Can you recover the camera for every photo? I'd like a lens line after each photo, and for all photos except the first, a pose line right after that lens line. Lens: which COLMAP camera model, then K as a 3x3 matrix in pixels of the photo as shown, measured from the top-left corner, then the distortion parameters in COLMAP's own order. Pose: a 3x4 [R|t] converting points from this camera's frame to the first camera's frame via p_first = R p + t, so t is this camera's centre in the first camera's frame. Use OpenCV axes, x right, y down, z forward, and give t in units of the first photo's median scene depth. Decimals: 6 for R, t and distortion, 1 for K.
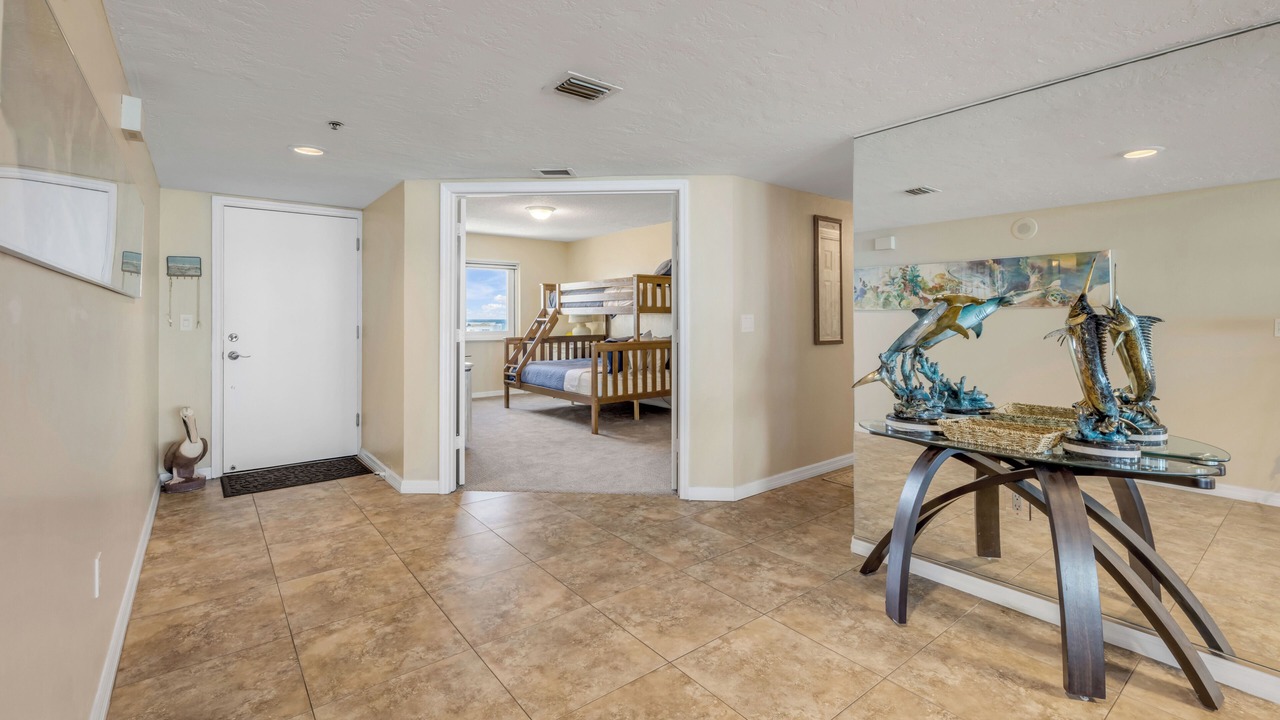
lens RADIAL K [[546.3, 0, 637.9], [0, 546.3, 311.8], [0, 0, 1]] dist [-0.002663, 0.000688]
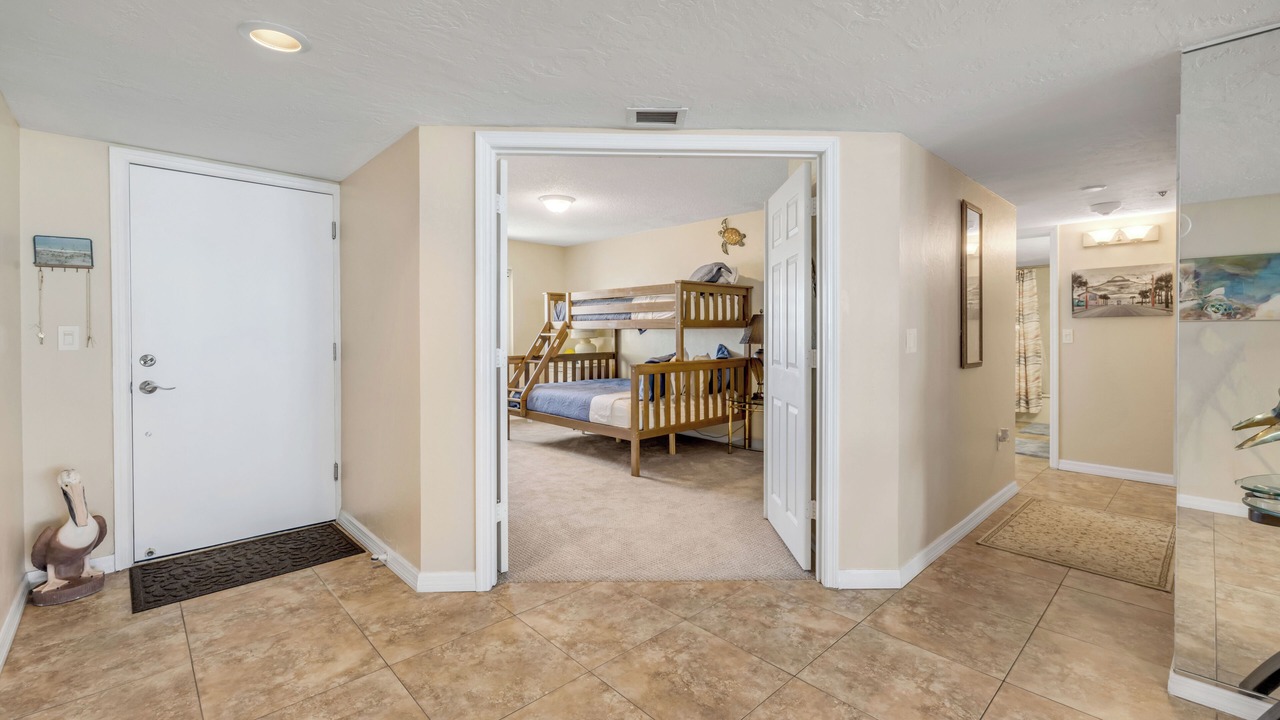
lens RADIAL K [[546.3, 0, 648.1], [0, 546.3, 338.1], [0, 0, 1]] dist [-0.002663, 0.000688]
pose [[0.995871, 0.001502, 0.090765, -0.200879], [-0.003297, 0.999802, 0.019629, 0.004418], [-0.090718, -0.019847, 0.995679, 0.293499]]
